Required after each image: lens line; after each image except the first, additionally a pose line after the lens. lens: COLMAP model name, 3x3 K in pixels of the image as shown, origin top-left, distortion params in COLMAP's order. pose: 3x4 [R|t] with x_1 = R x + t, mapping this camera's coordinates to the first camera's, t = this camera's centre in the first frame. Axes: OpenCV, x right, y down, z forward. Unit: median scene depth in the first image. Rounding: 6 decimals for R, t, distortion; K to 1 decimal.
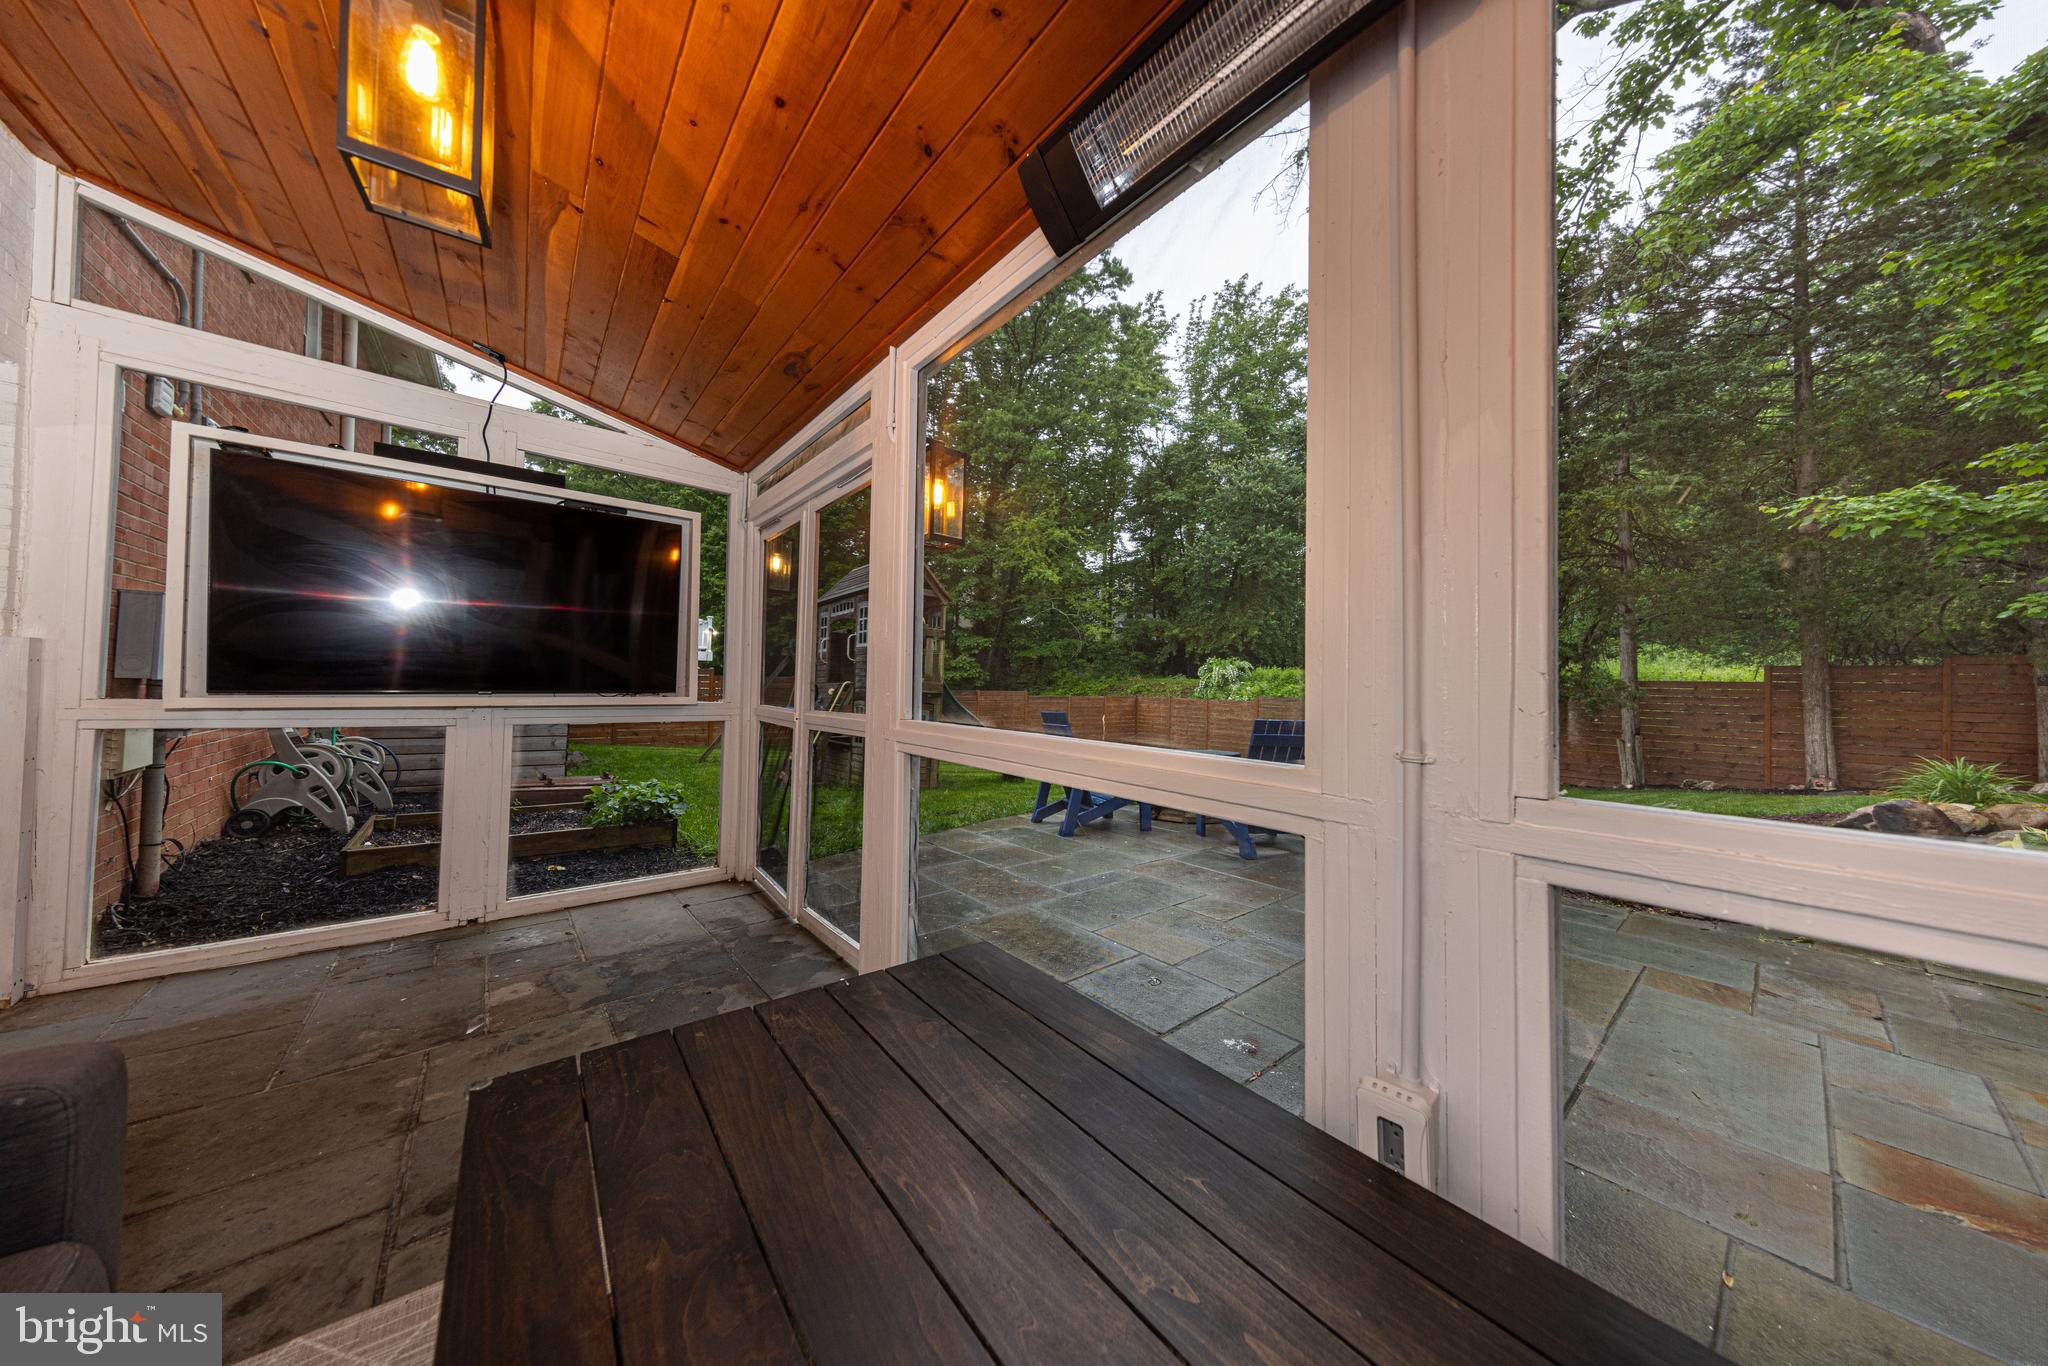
lens RADIAL K [[633.6, 0, 1023.9], [0, 633.6, 674.2], [0, 0, 1]] dist [0.000864, -0.000042]
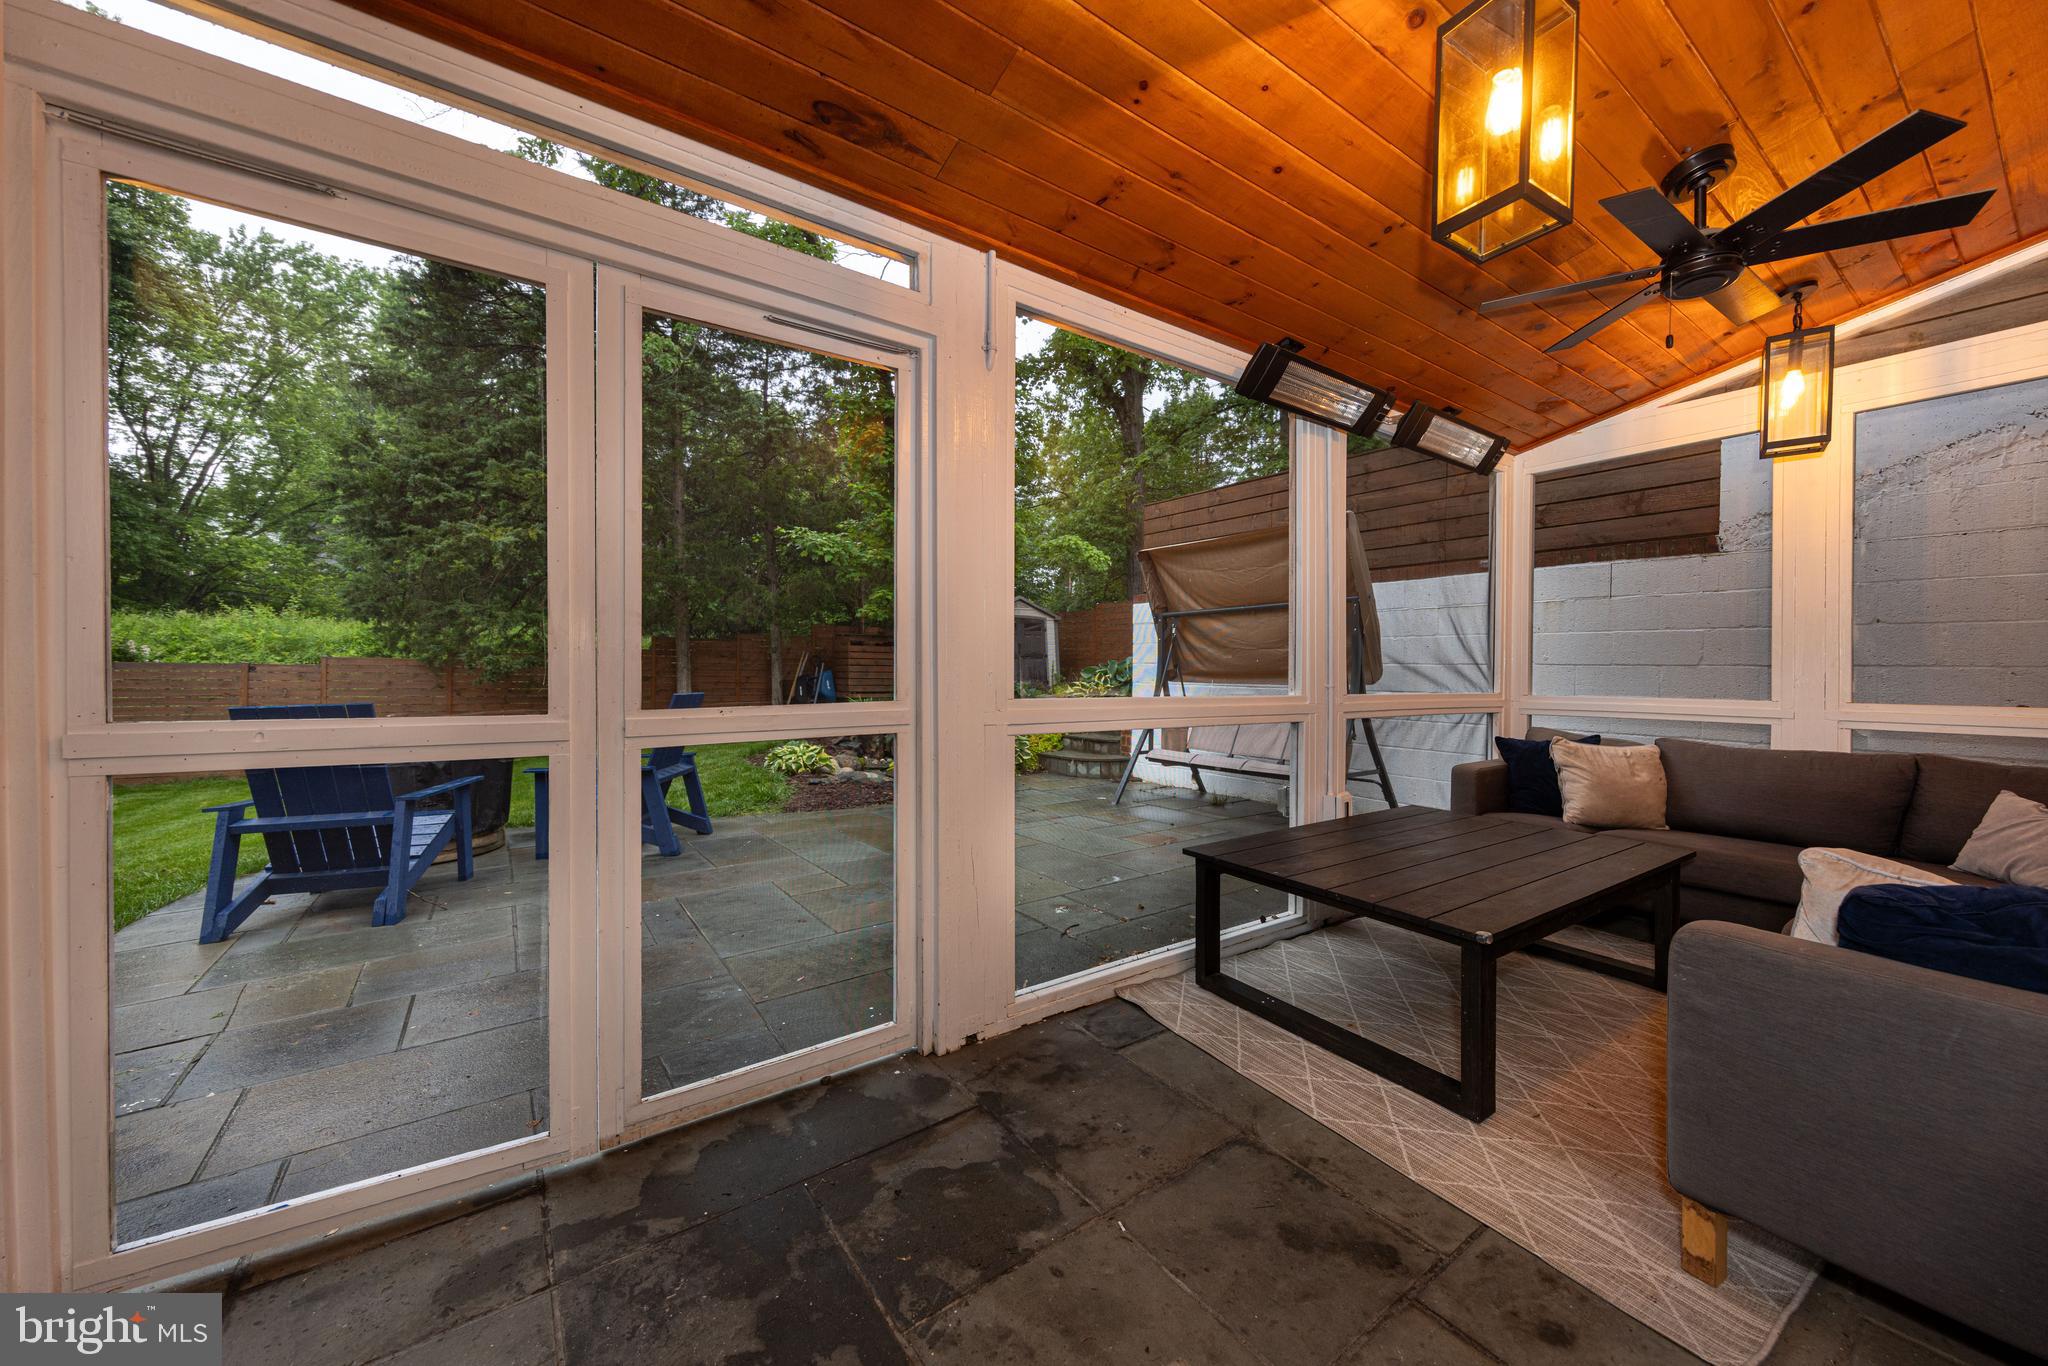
lens RADIAL K [[741.0, 0, 1022.7], [0, 741.0, 674.9], [0, 0, 1]] dist [0.001542, 0.000025]
pose [[0.086192, -0.030513, 0.995811, -0.993630], [-0.021782, 0.999234, 0.032504, 0.002316], [-0.996040, -0.024492, 0.085461, 0.724173]]
